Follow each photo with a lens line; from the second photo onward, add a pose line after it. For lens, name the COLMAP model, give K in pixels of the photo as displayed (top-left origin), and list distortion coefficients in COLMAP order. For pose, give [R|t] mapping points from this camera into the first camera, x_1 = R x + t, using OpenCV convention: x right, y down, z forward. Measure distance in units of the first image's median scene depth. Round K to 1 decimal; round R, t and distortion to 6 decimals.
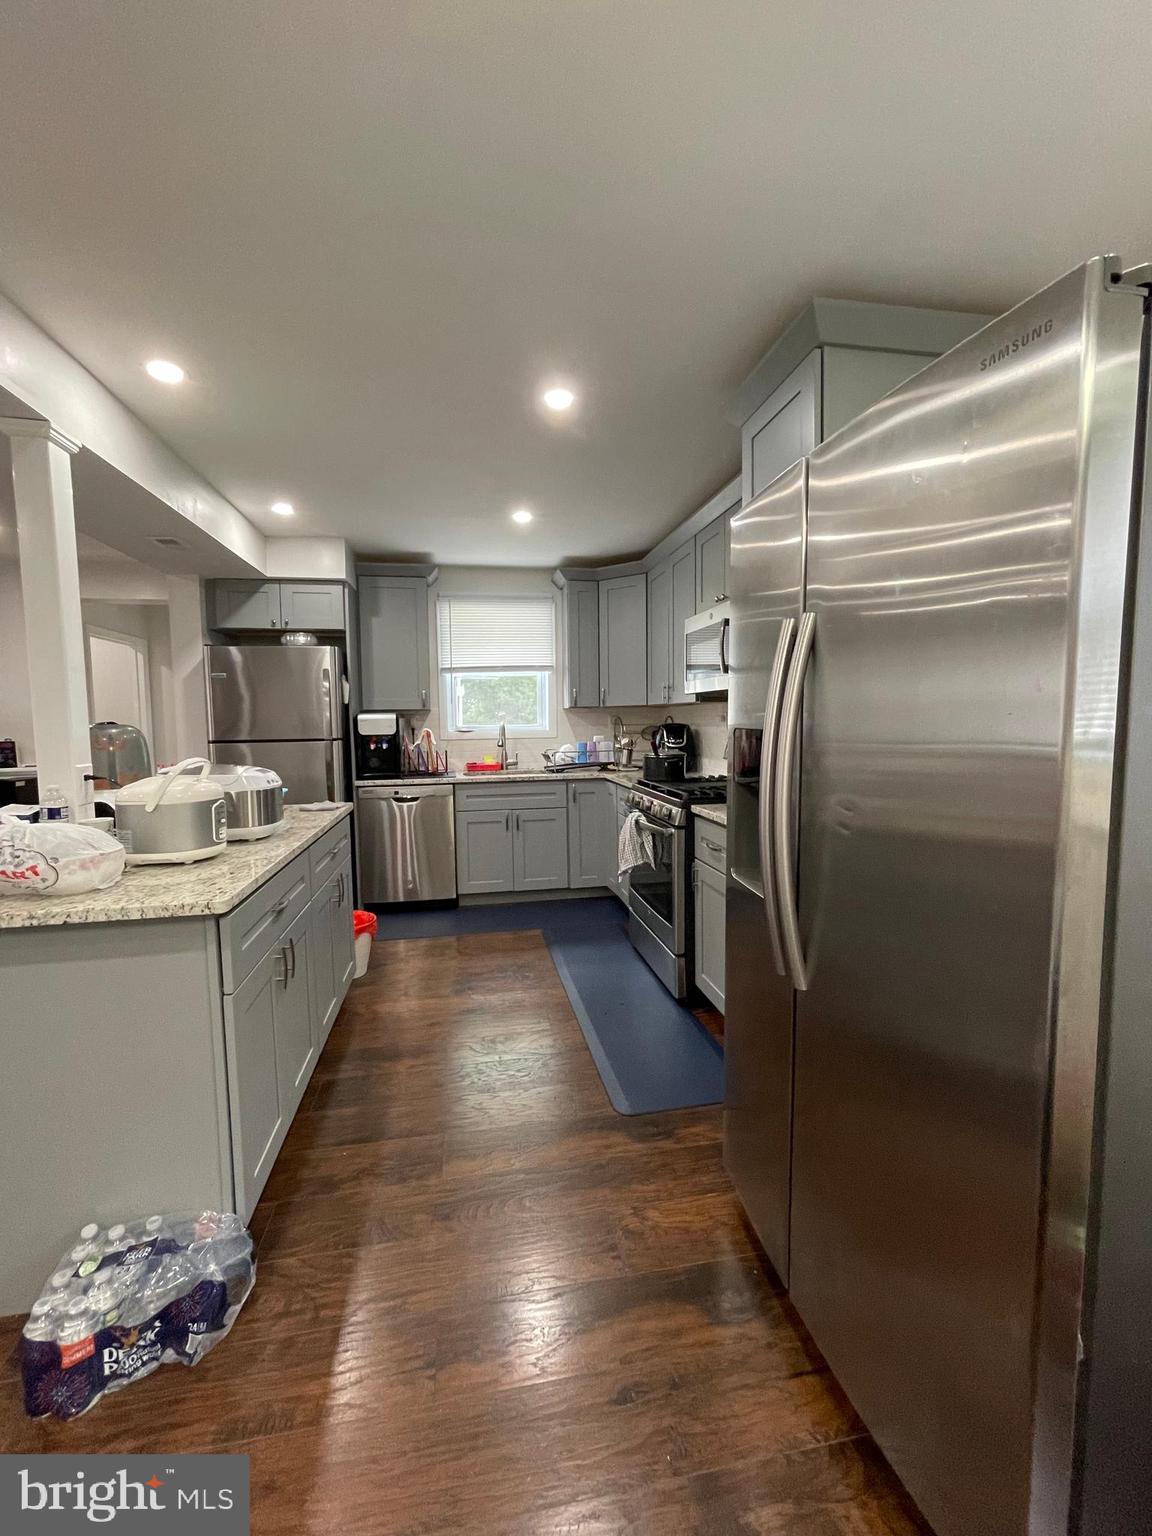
lens RADIAL K [[623.3, 0, 574.0], [0, 623.3, 767.5], [0, 0, 1]] dist [0.000310, -0.000005]
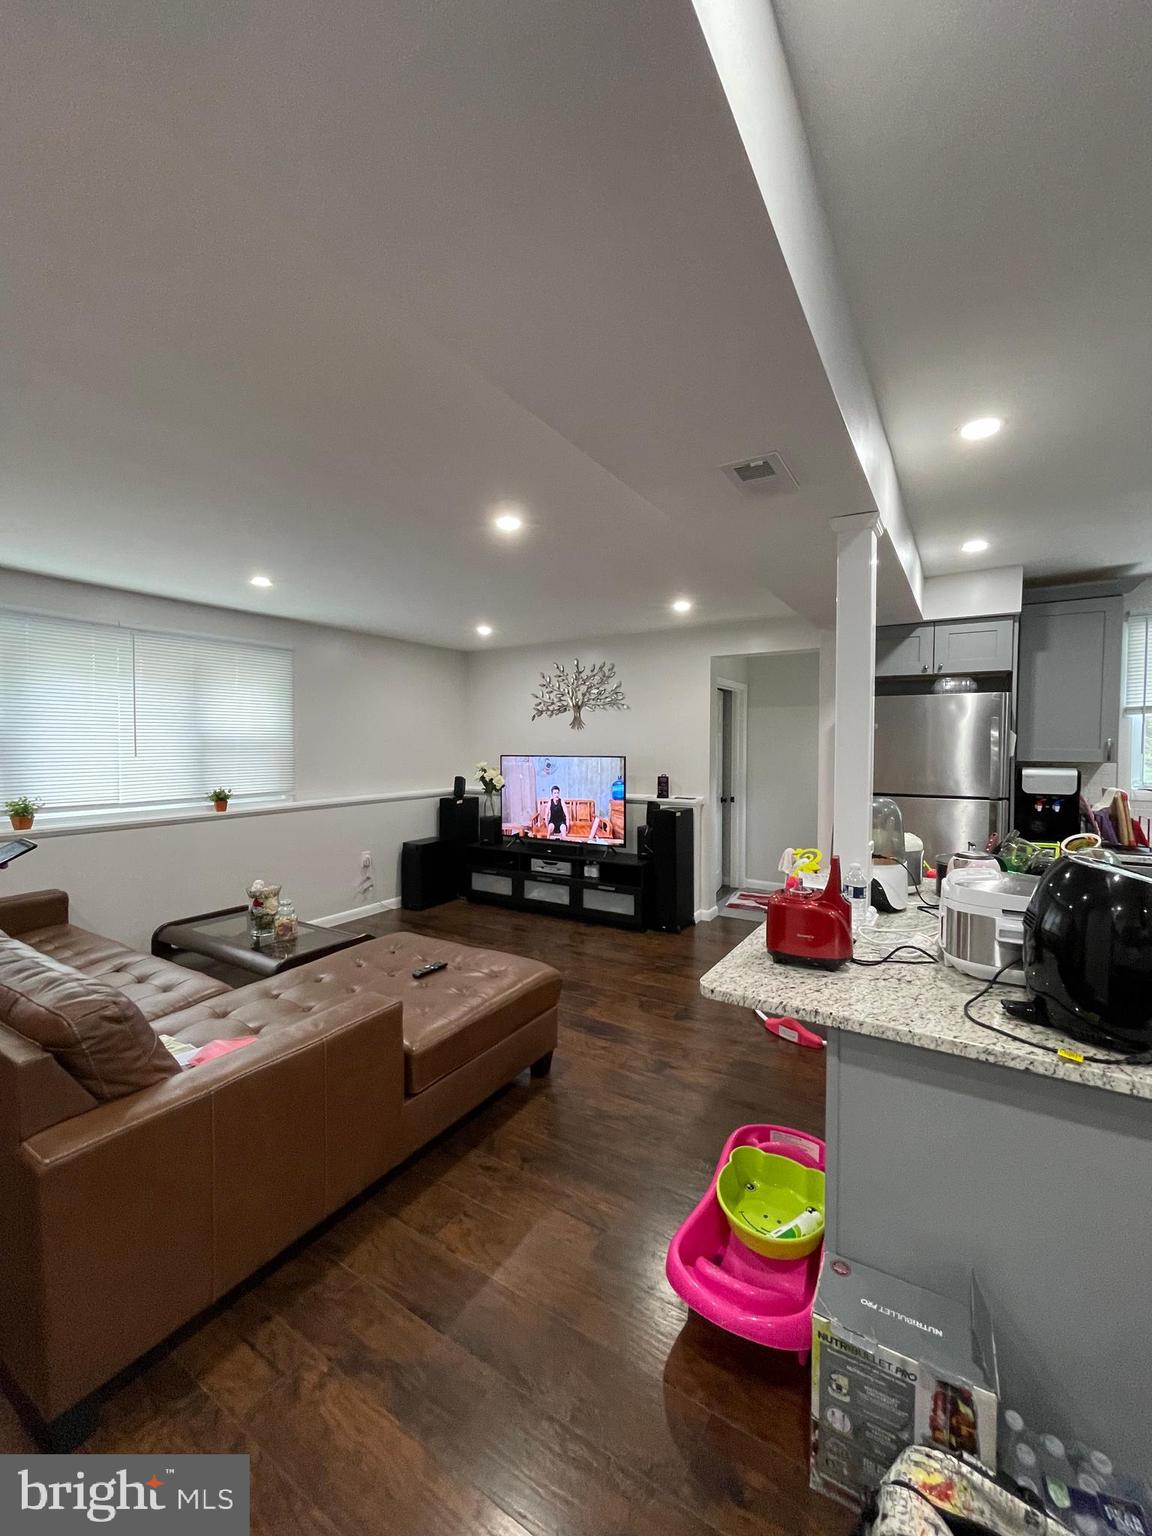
lens RADIAL K [[623.3, 0, 574.0], [0, 623.3, 767.5], [0, 0, 1]] dist [0.000310, -0.000005]
pose [[0.740340, 0.042721, -0.670873, -0.229757], [-0.063454, 0.997964, -0.006474, -0.042863], [0.669231, 0.047363, 0.741544, -0.035672]]
